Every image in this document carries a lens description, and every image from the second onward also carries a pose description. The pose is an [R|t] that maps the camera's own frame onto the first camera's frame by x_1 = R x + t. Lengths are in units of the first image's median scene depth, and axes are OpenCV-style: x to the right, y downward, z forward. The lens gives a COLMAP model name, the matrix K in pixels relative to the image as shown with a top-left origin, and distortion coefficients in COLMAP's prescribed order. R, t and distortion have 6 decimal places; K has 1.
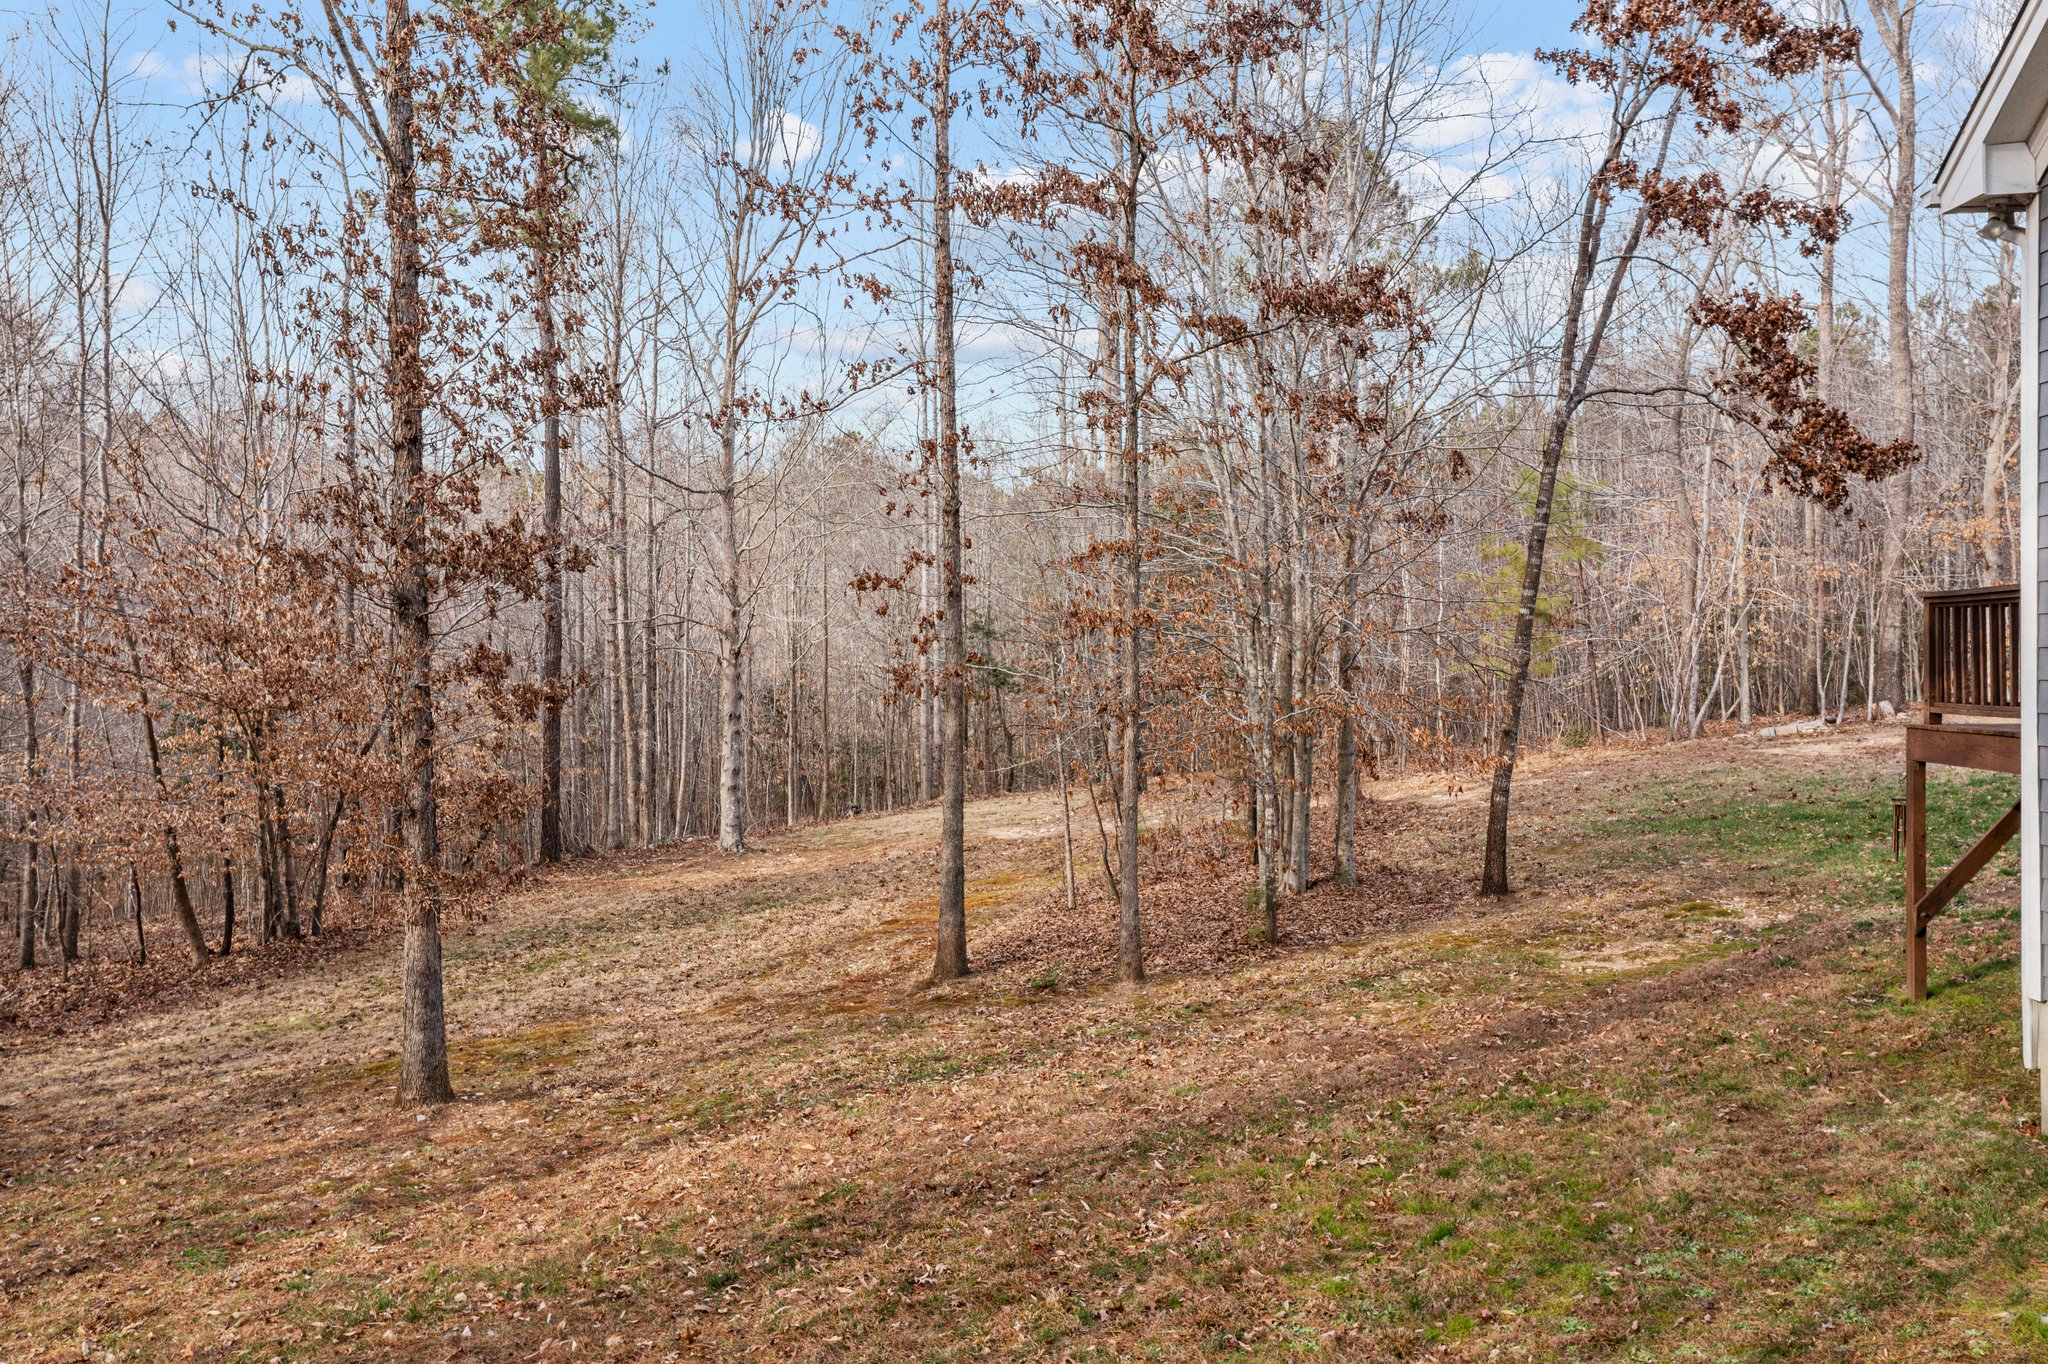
lens RADIAL K [[1633.0, 0, 1035.1], [0, 1633.0, 679.3], [0, 0, 1]] dist [-0.004768, 0.001914]
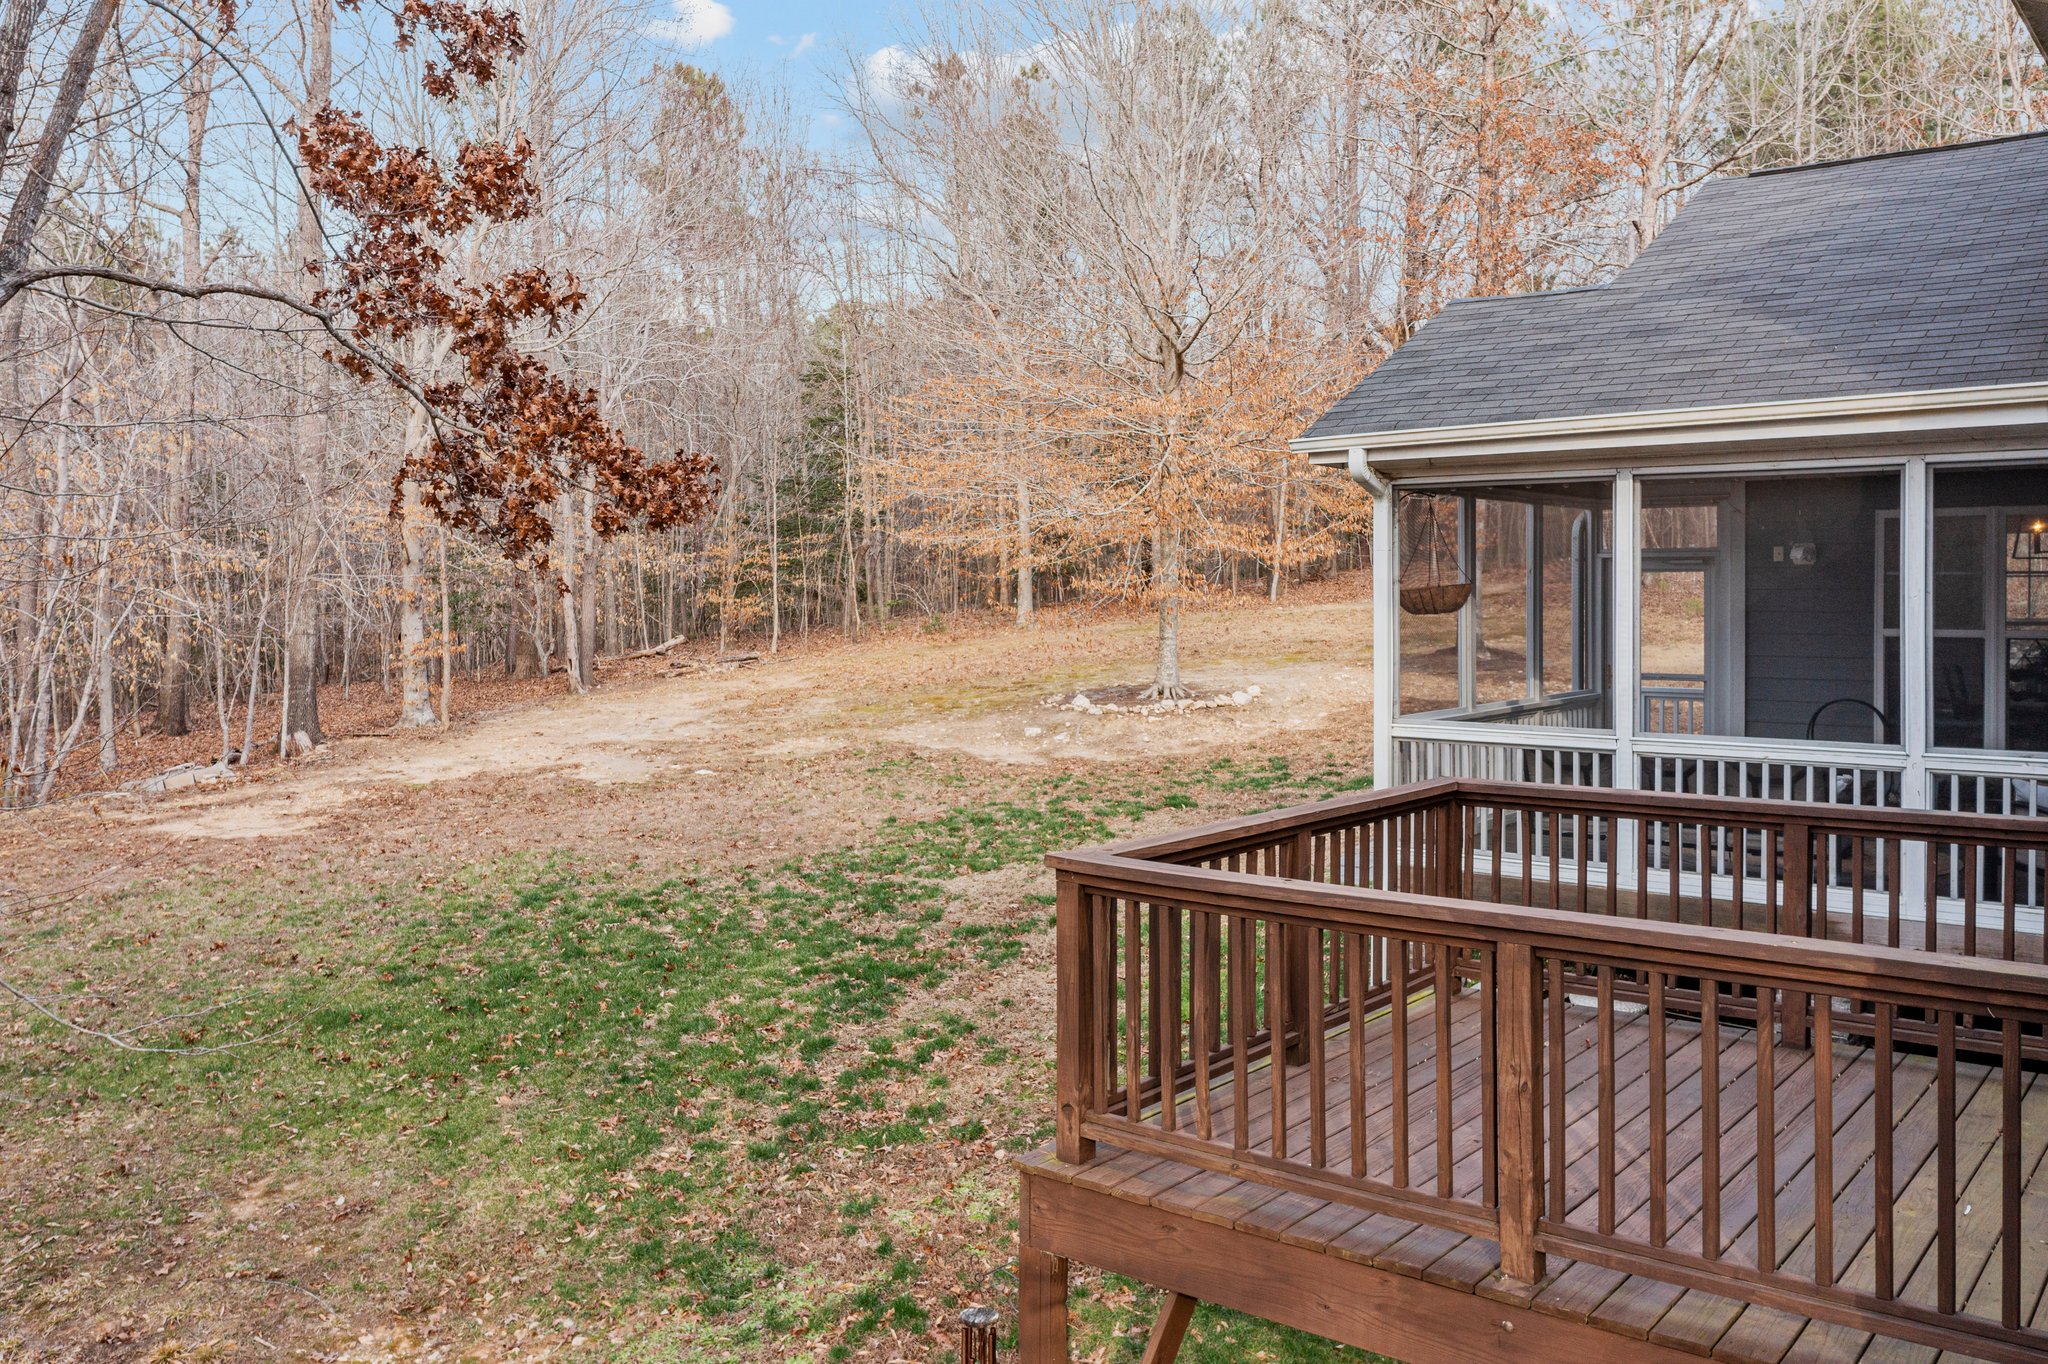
lens RADIAL K [[1633.0, 0, 1035.1], [0, 1633.0, 679.3], [0, 0, 1]] dist [-0.004768, 0.001914]
pose [[0.553850, -0.031865, 0.832007, 0.116846], [0.003504, 0.999348, 0.035942, -0.079064], [-0.832609, -0.016991, 0.553600, 0.523780]]
